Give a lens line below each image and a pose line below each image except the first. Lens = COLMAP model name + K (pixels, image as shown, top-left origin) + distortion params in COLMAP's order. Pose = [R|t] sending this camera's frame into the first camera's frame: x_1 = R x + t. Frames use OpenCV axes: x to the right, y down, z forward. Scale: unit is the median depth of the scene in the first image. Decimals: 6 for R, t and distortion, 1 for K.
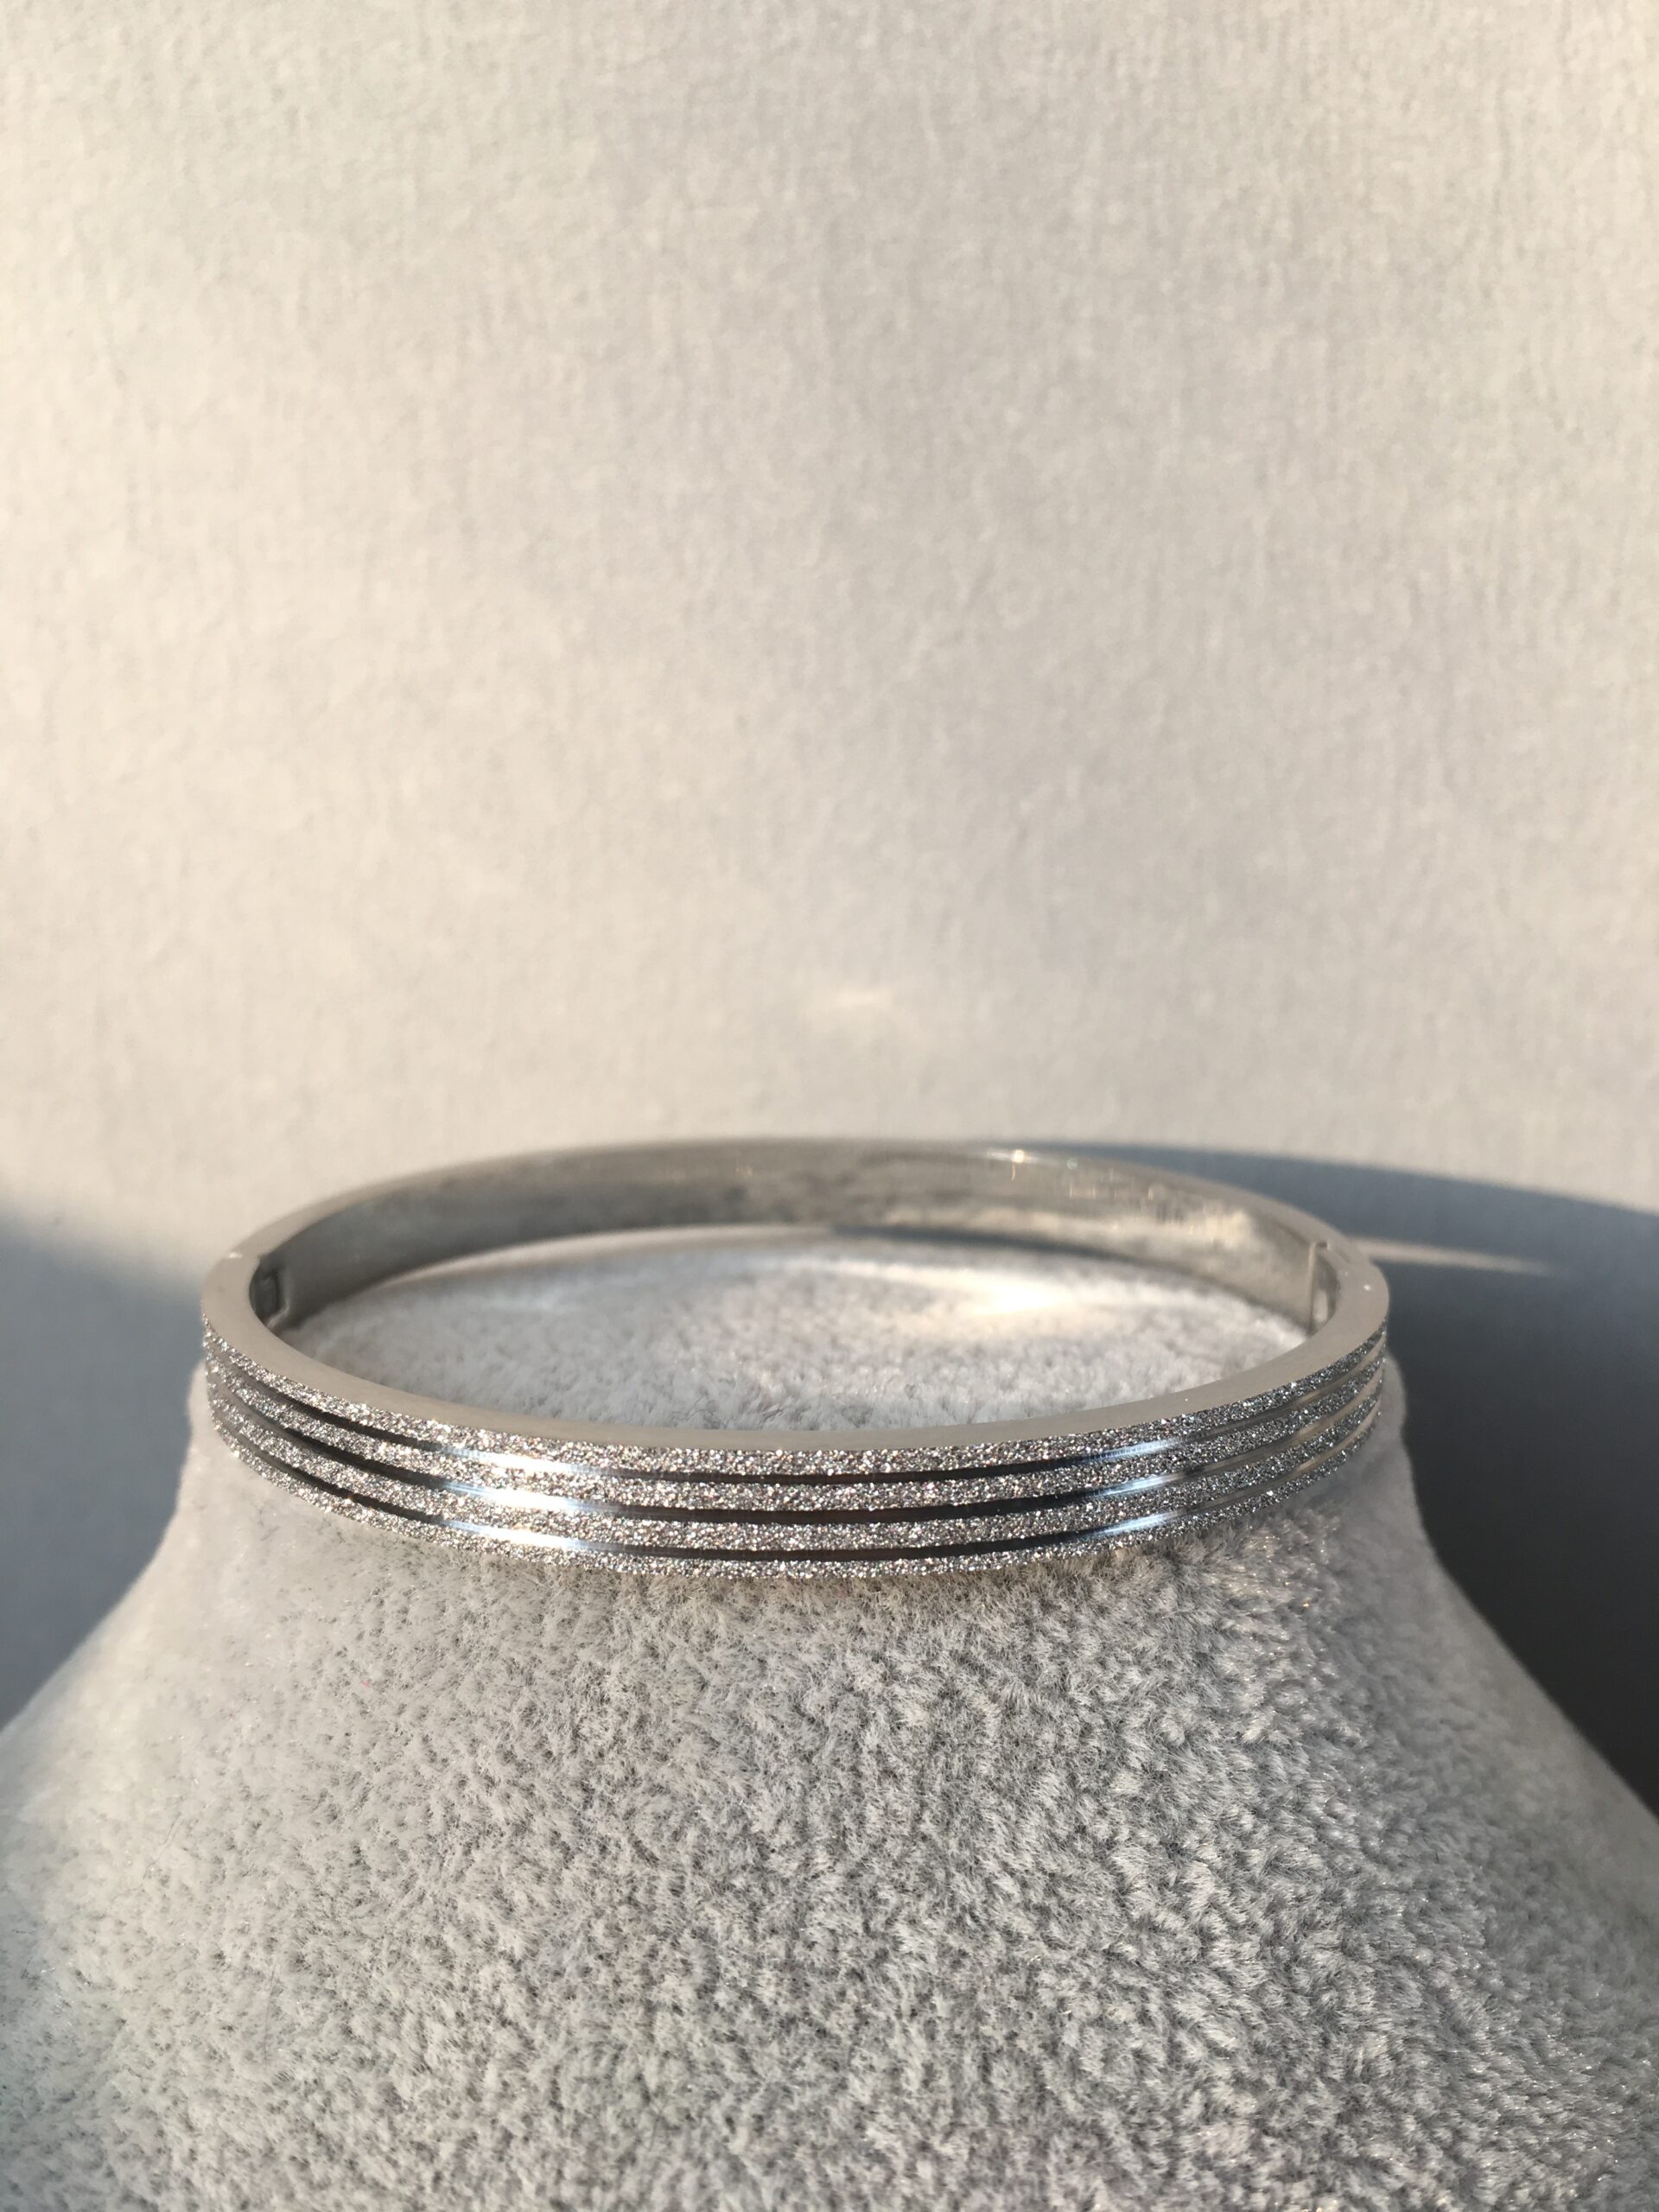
lens RADIAL K [[2001.1, 0, 831.7], [0, 2001.1, 1106.7], [0, 0, 1]] dist [0.071650, -0.180402]
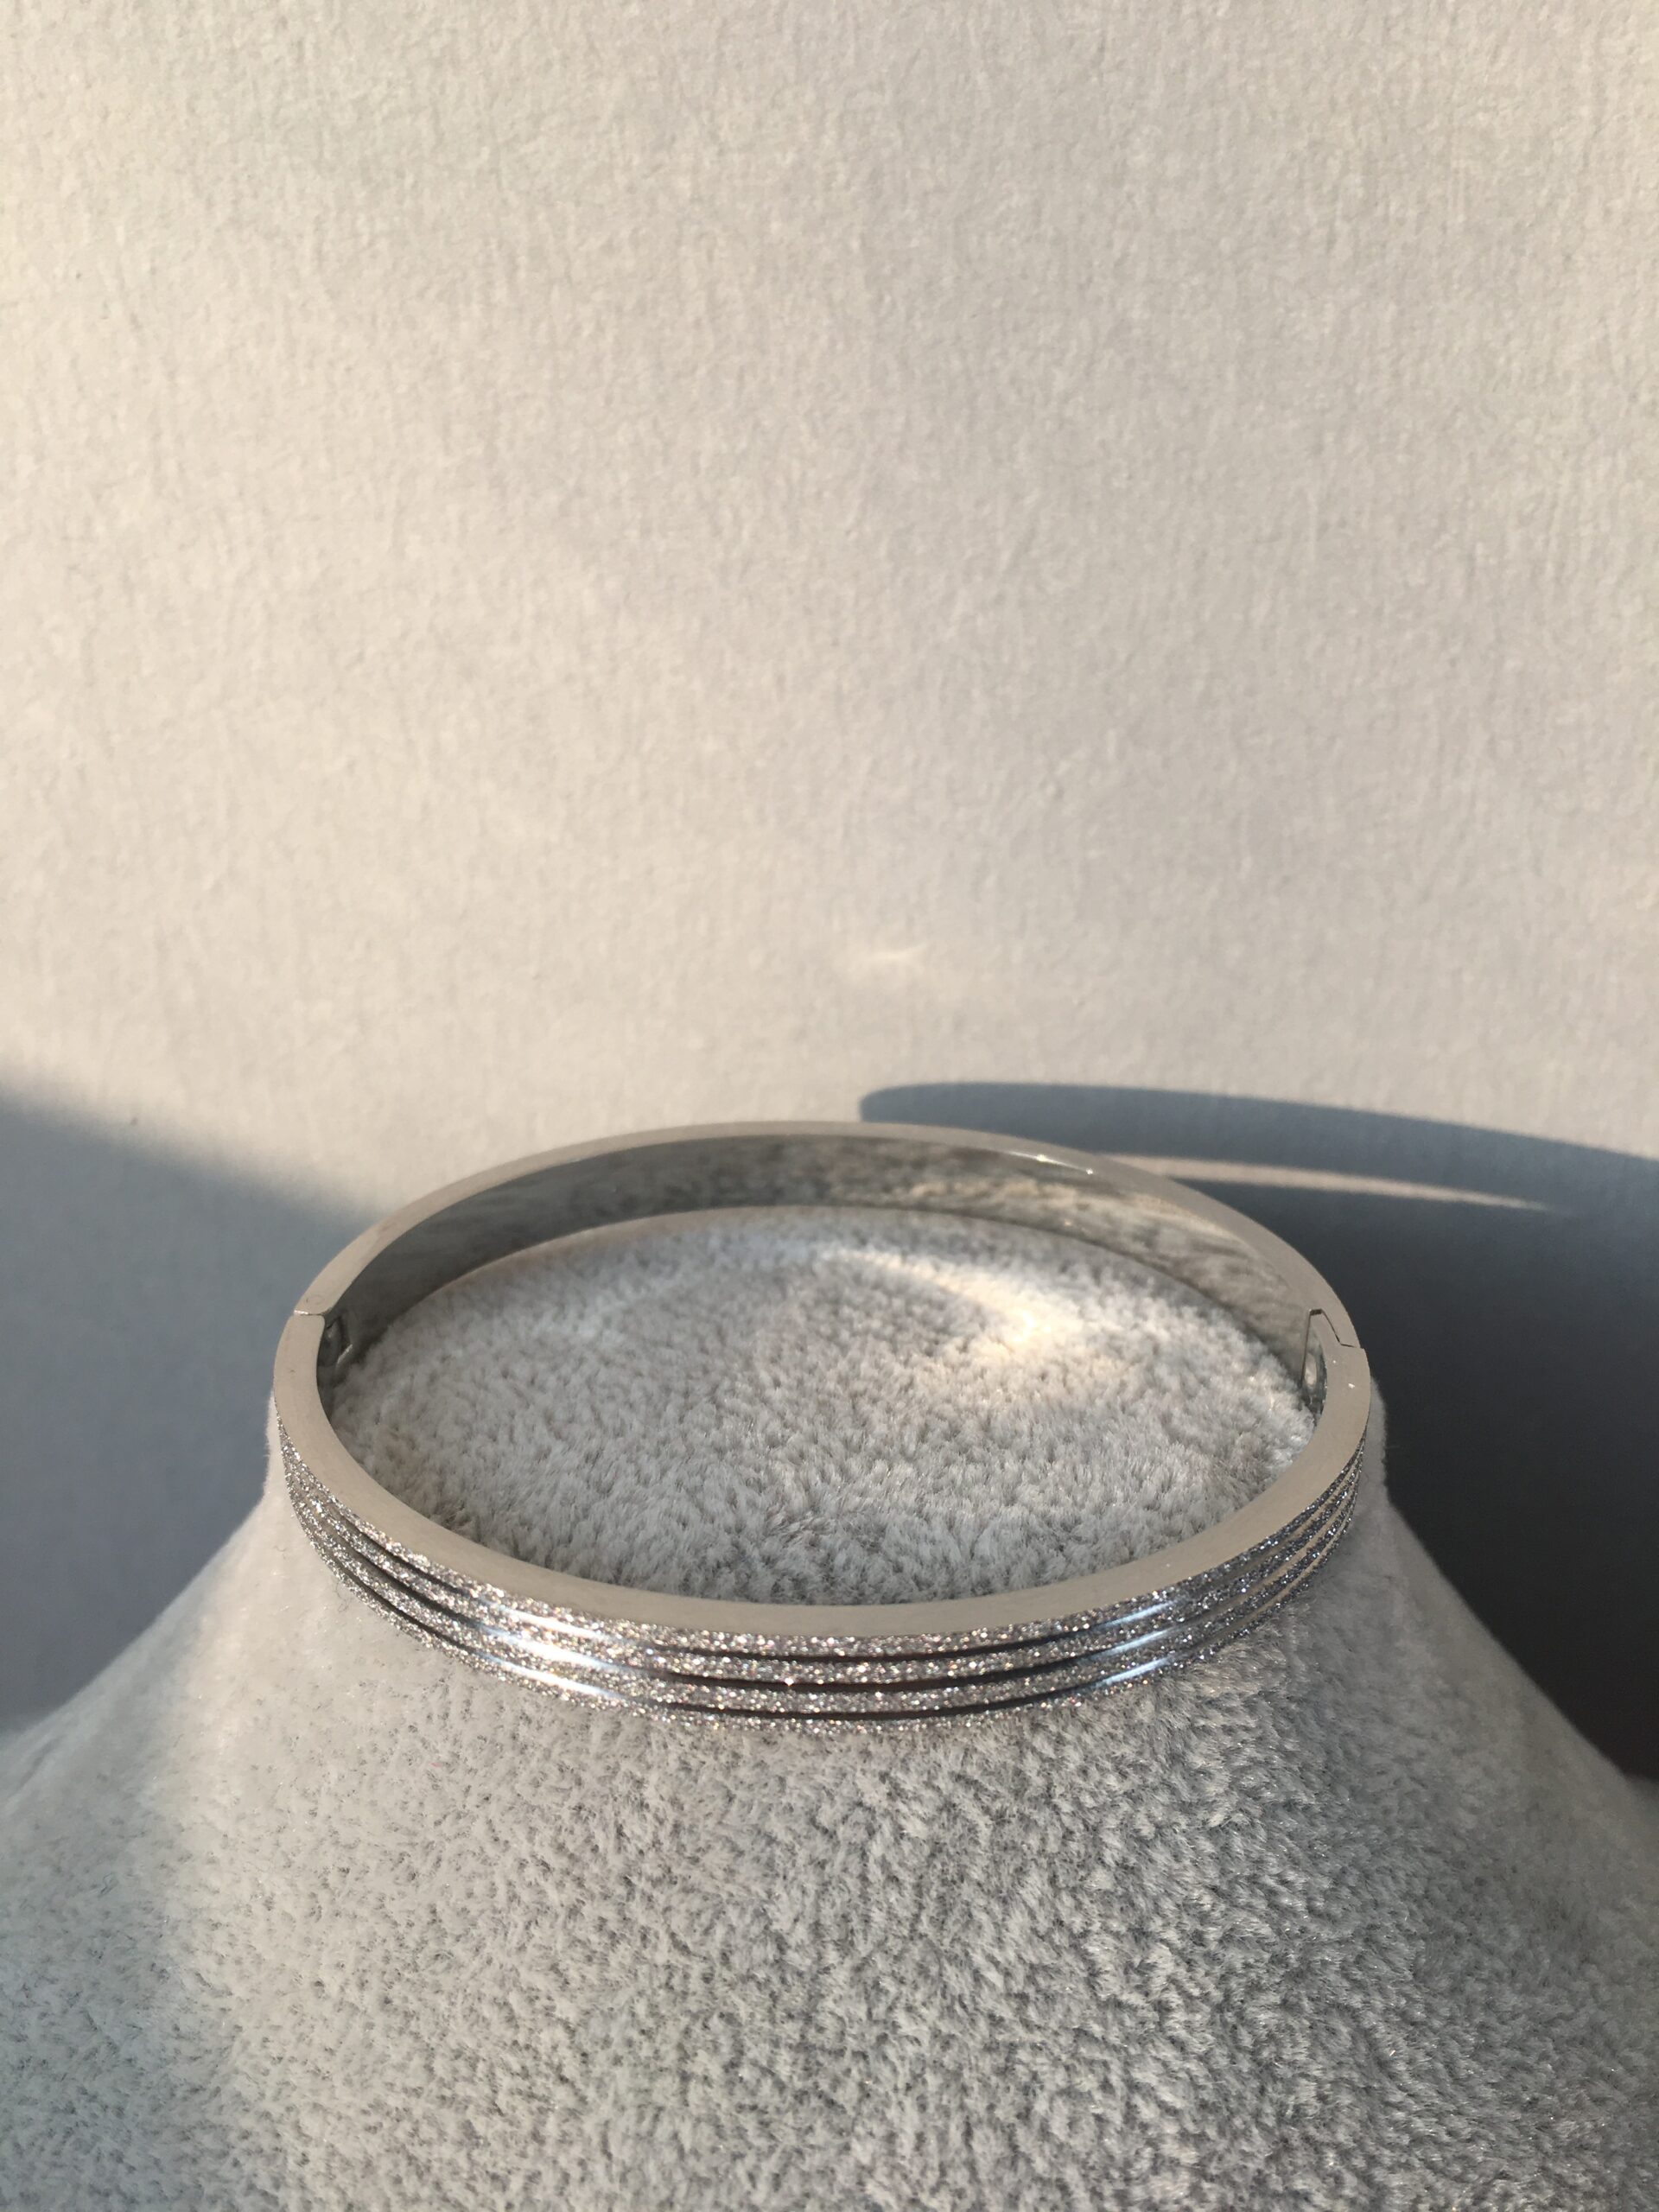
lens RADIAL K [[1966.5, 0, 833.5], [0, 1966.5, 1109.1], [0, 0, 1]] dist [0.090393, -0.188303]
pose [[0.999575, 0.013580, -0.025792, 0.018143], [-0.007476, 0.974681, 0.223473, -0.345456], [0.028173, -0.223185, 0.974369, -0.004372]]
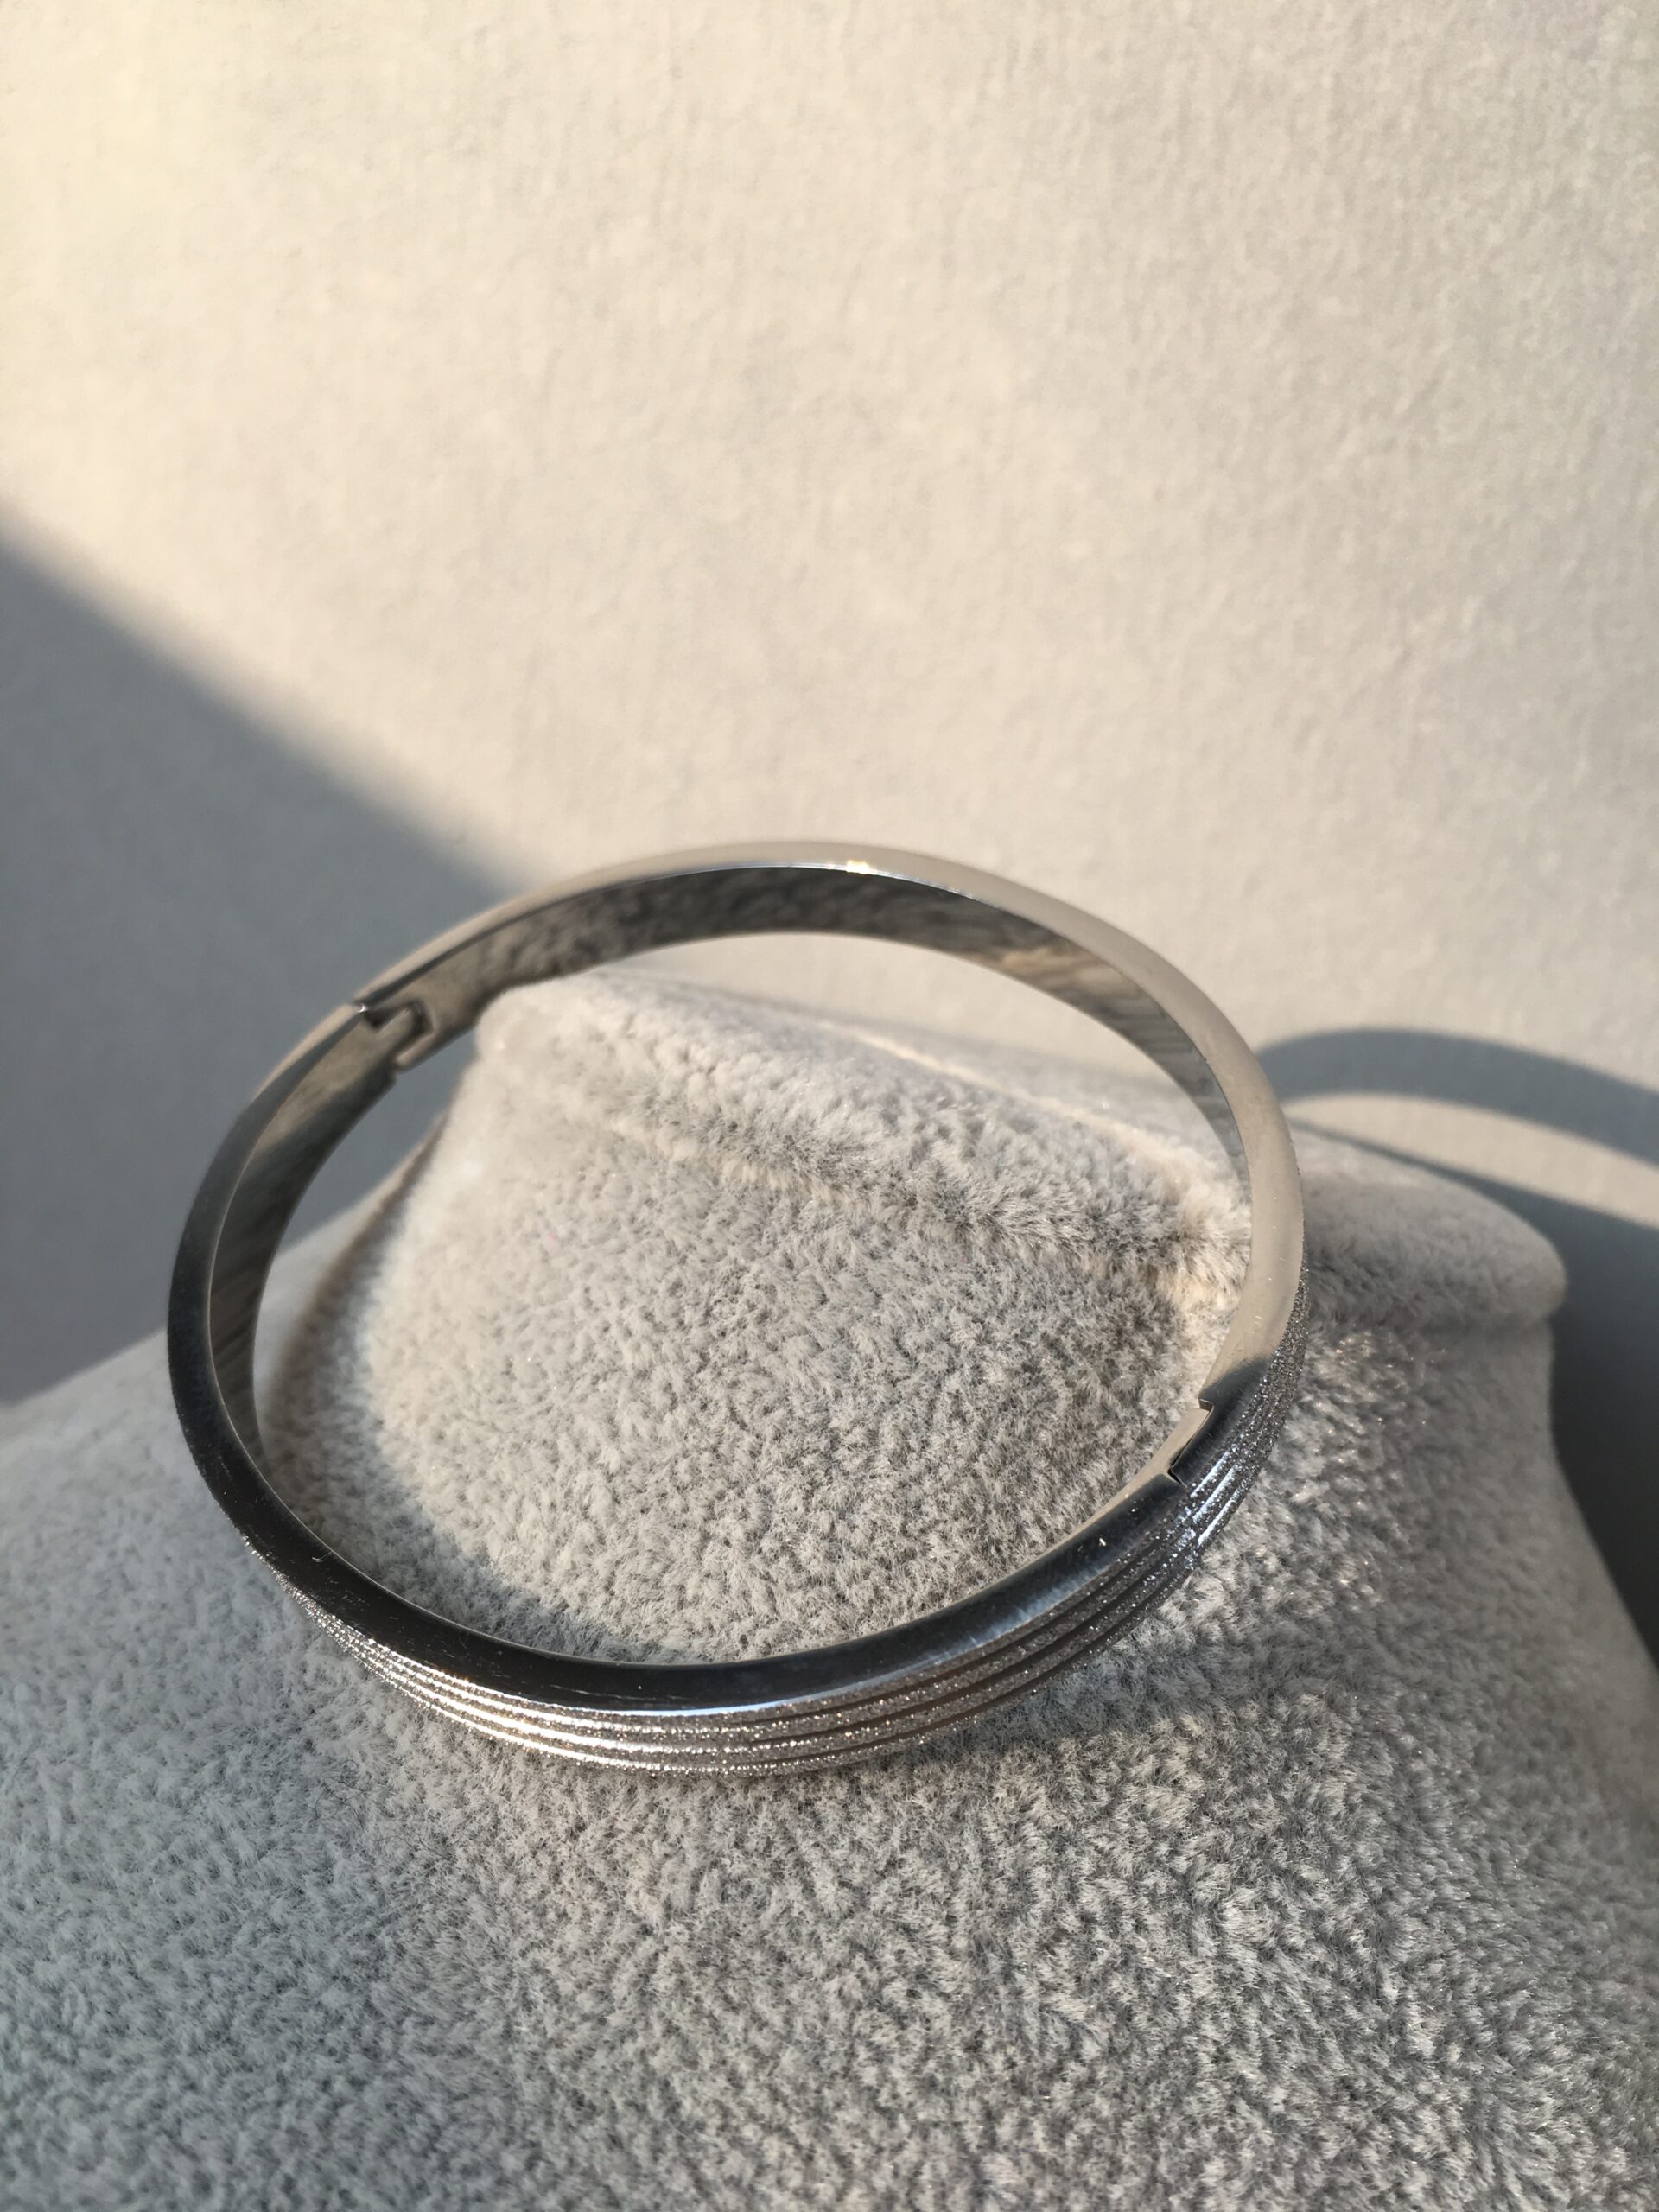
lens RADIAL K [[2028.6, 0, 822.8], [0, 2028.6, 1104.3], [0, 0, 1]] dist [0.067102, -0.169145]
pose [[0.951663, 0.248598, -0.180377, 0.116191], [-0.247558, 0.968450, 0.028628, 0.147891], [0.181803, 0.017410, 0.983181, -0.133220]]
